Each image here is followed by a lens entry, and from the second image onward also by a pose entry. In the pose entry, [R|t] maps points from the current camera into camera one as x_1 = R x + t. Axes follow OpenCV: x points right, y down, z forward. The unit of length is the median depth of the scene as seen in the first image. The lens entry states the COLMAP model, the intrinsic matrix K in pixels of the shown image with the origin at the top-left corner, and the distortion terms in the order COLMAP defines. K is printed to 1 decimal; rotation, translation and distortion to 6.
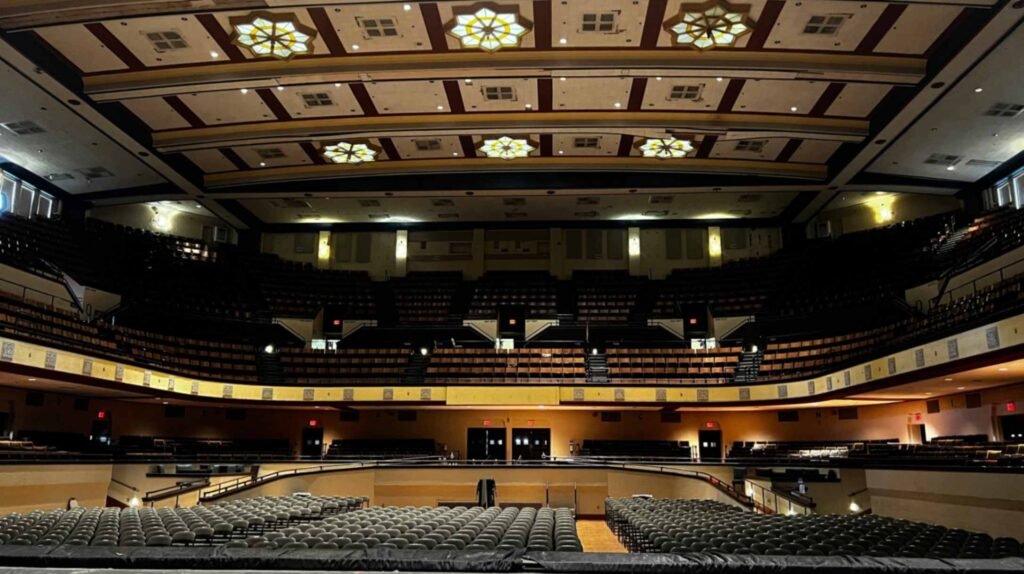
lens RADIAL K [[766.4, 0, 512.0], [0, 766.4, 287.0], [0, 0, 1]] dist [0.073599, -0.086820]
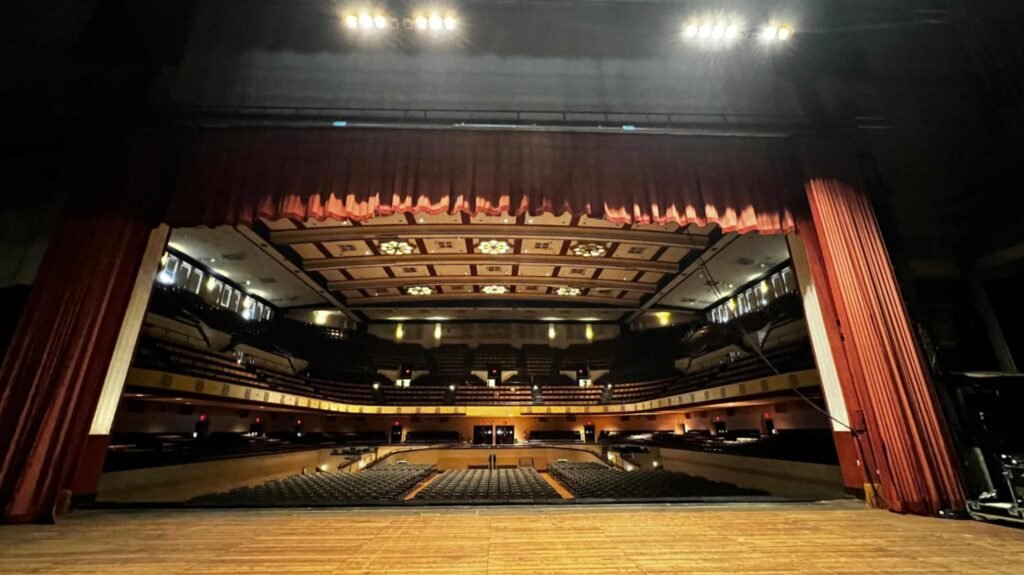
lens RADIAL K [[409.7, 0, 512.0], [0, 409.7, 287.5], [0, 0, 1]] dist [0.000345, 0.000014]
pose [[0.996093, 0.018868, 0.086267, -0.061388], [-0.008645, 0.993049, -0.117382, -0.058414], [-0.087882, 0.116178, 0.989333, -0.141146]]
